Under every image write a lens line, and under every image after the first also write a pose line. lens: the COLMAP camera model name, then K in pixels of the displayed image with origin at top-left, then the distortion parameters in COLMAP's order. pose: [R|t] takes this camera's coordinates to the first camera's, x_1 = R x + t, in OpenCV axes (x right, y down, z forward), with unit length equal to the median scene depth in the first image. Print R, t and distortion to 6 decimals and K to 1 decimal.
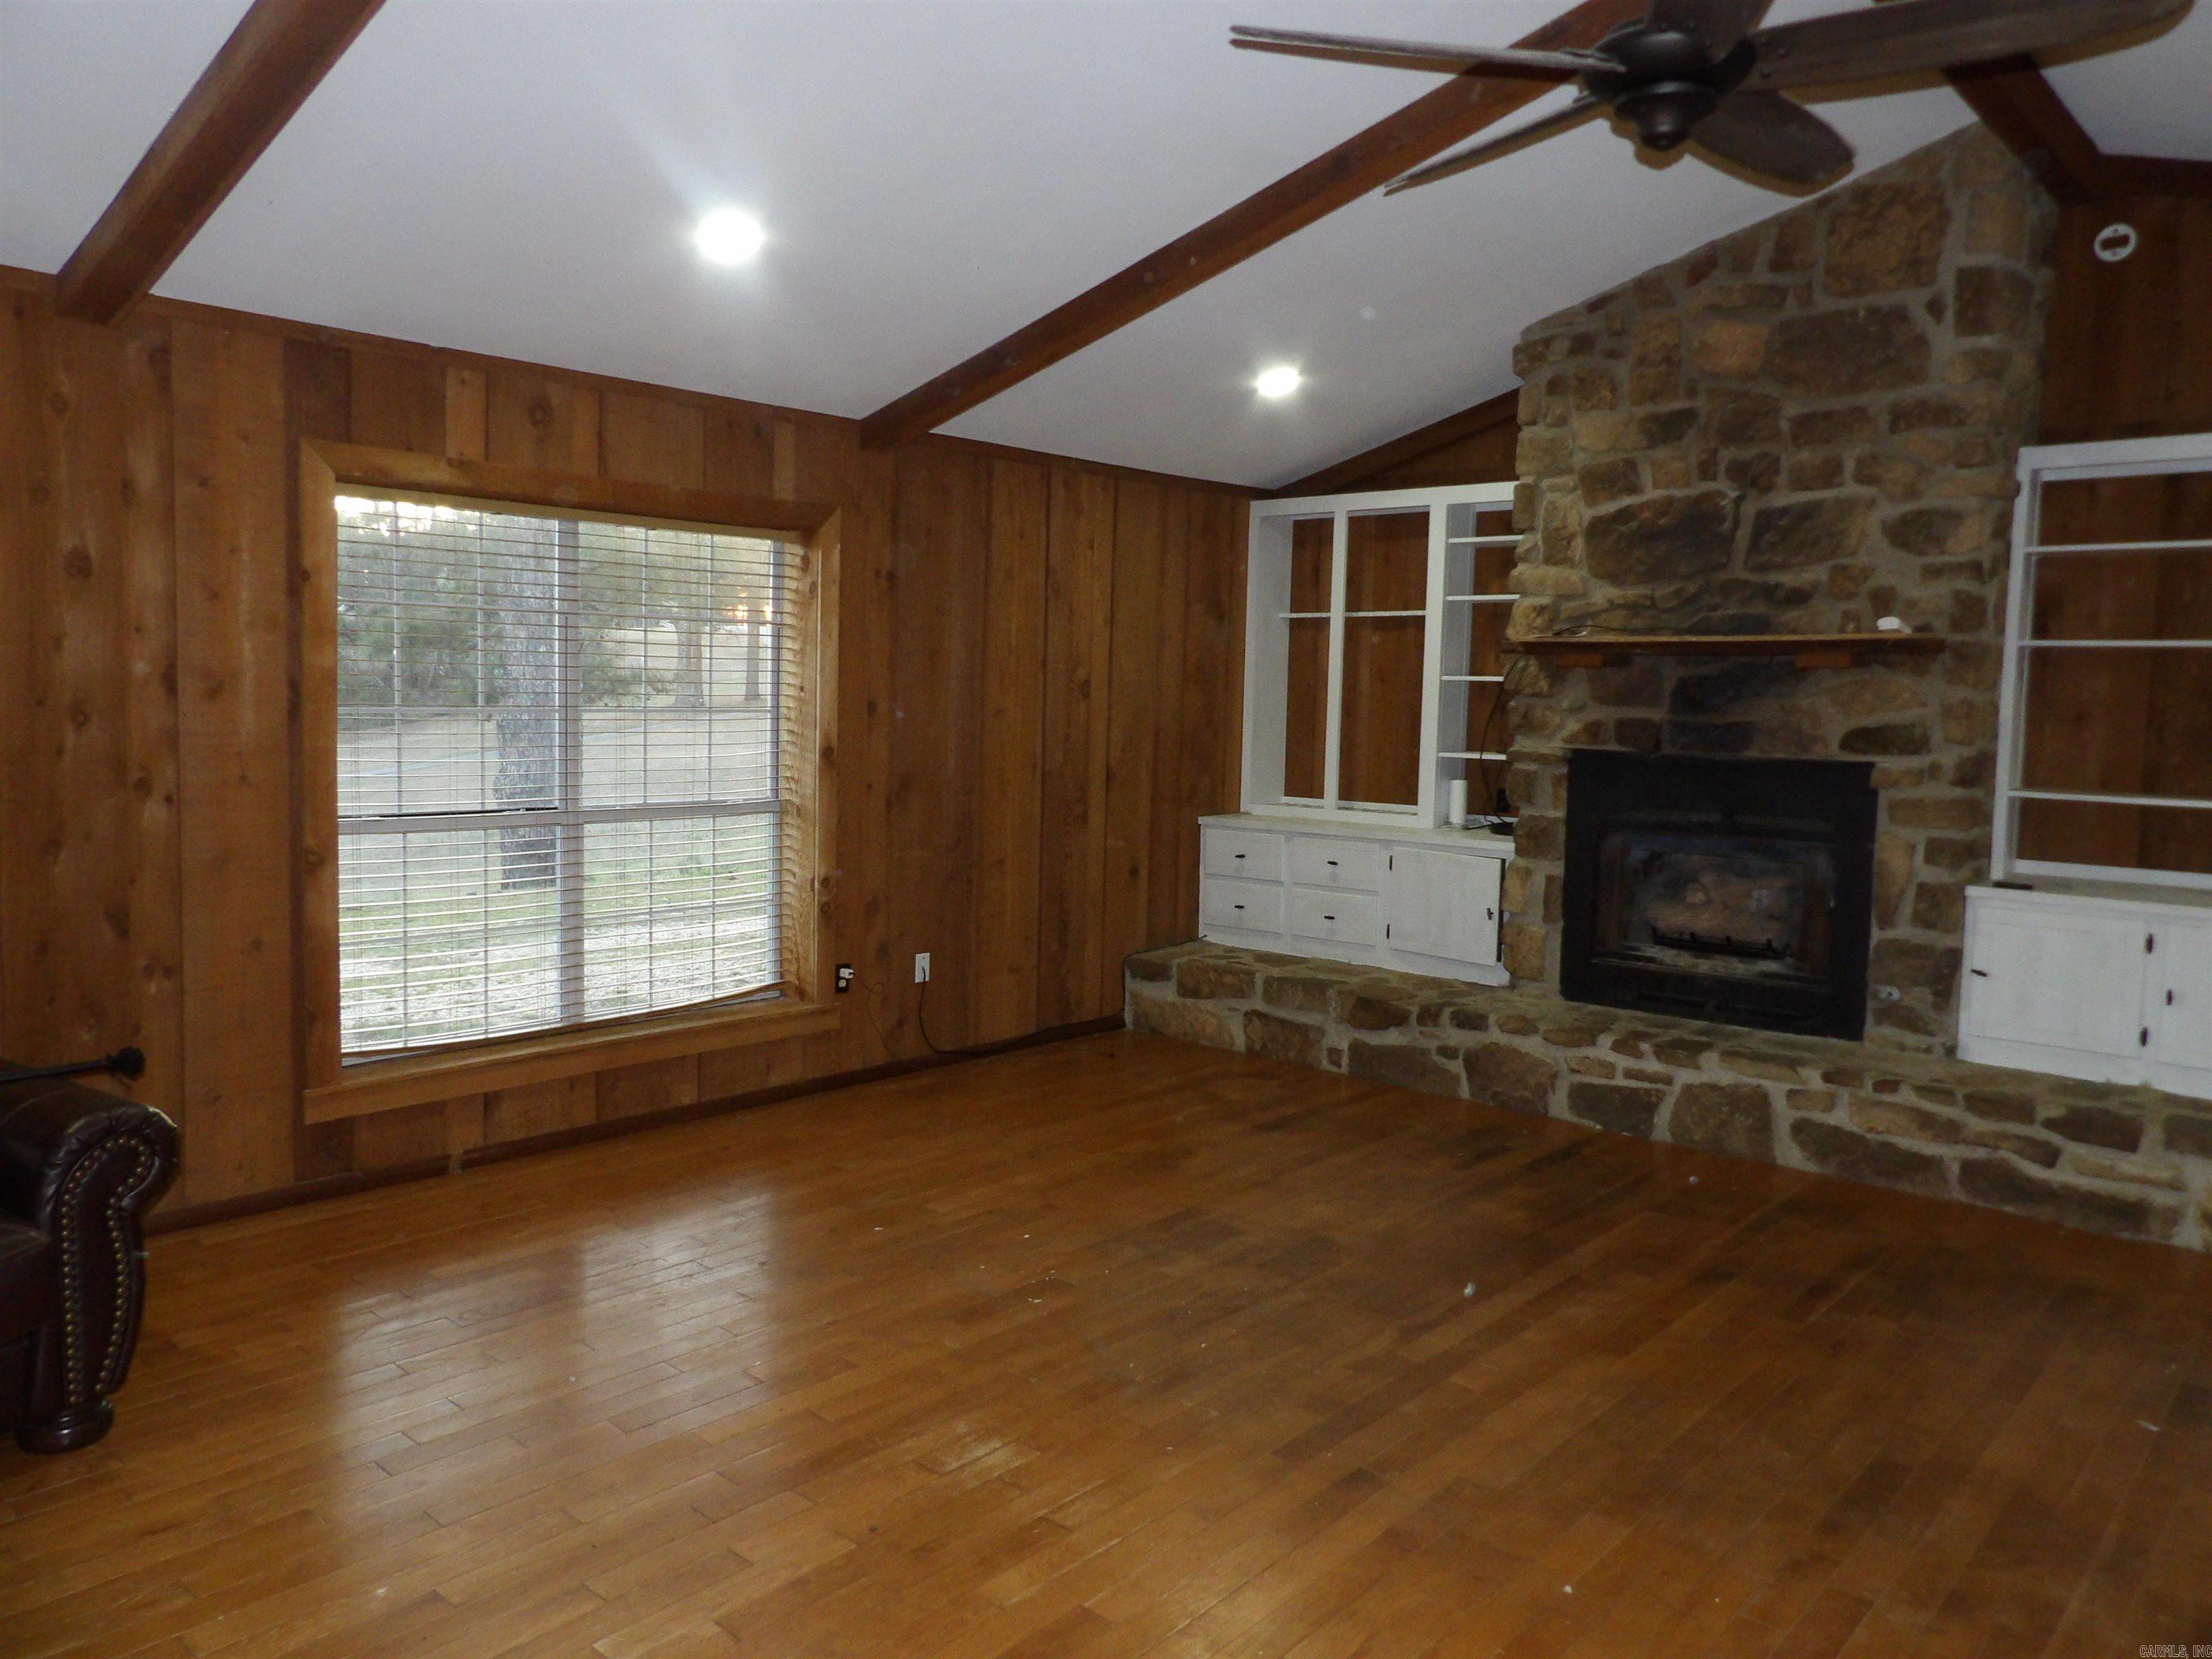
lens RADIAL K [[1585.9, 0, 1104.8], [0, 1585.9, 818.2], [0, 0, 1]] dist [-0.052102, 0.003896]
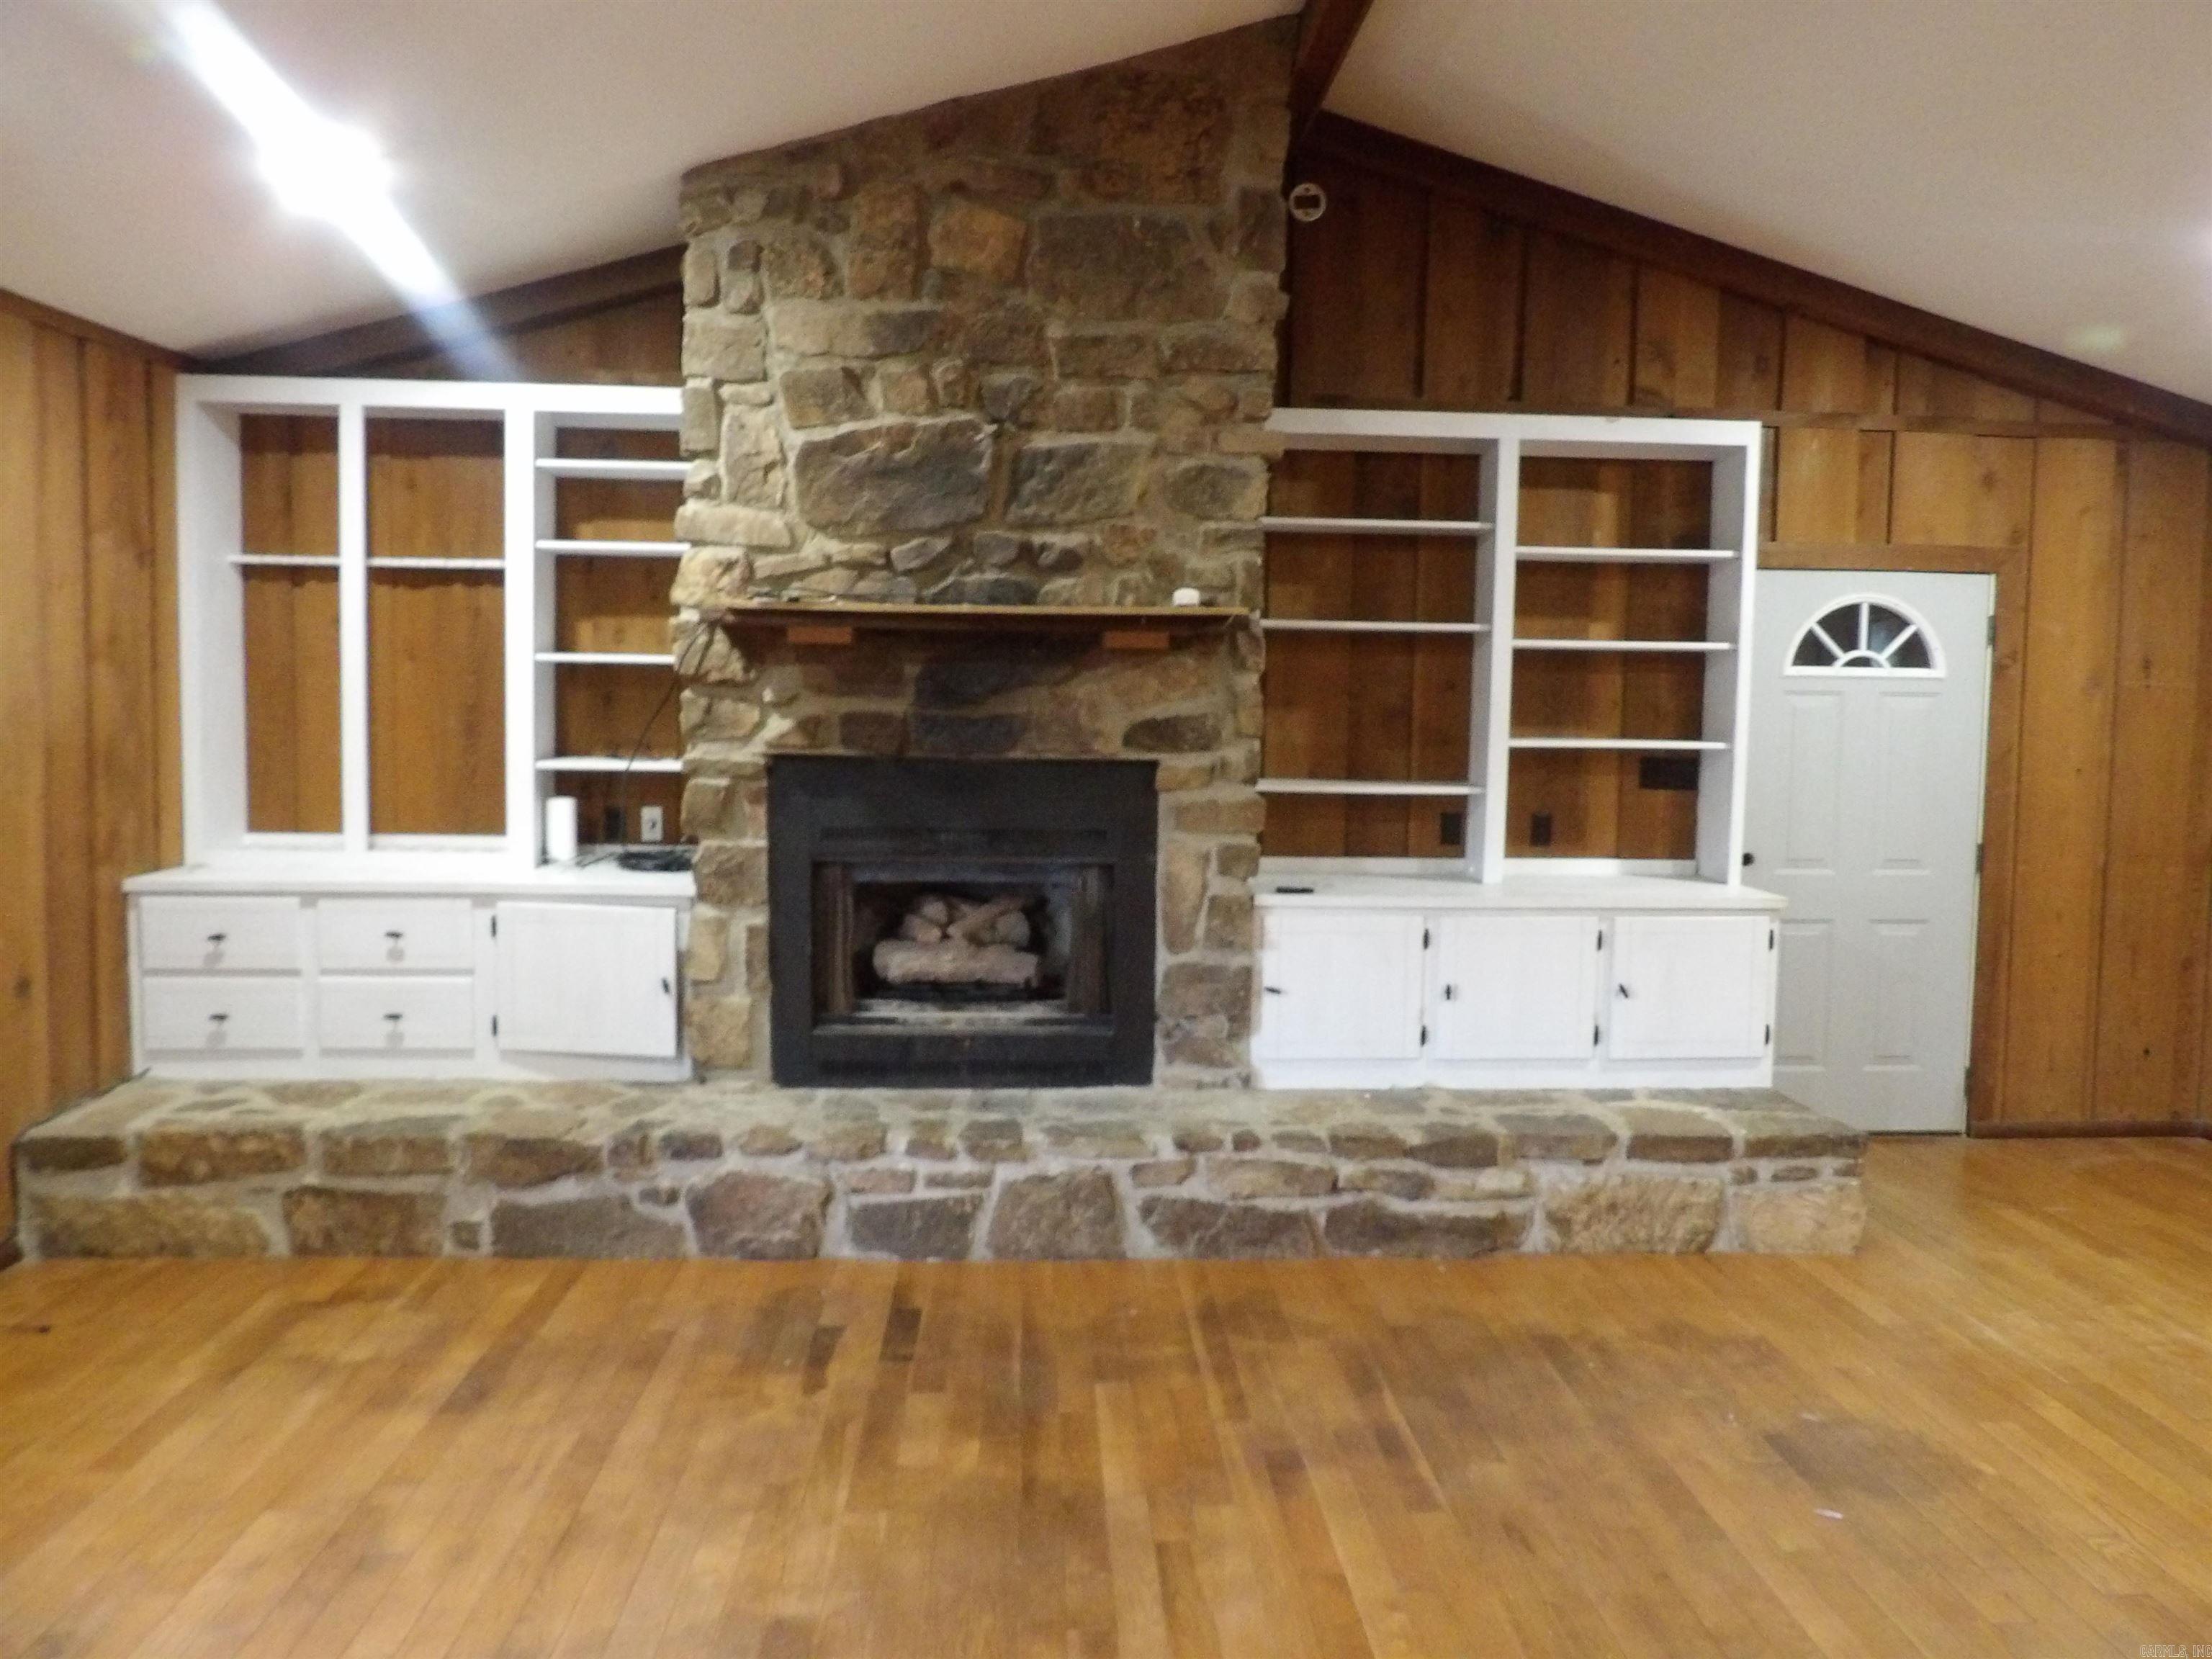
lens RADIAL K [[1577.8, 0, 1115.9], [0, 1577.8, 814.6], [0, 0, 1]] dist [-0.052963, 0.083565]
pose [[0.701906, -0.061863, 0.709578, -0.129737], [0.053184, 0.997992, 0.034398, -0.035109], [-0.710281, 0.013594, 0.703787, 0.393489]]
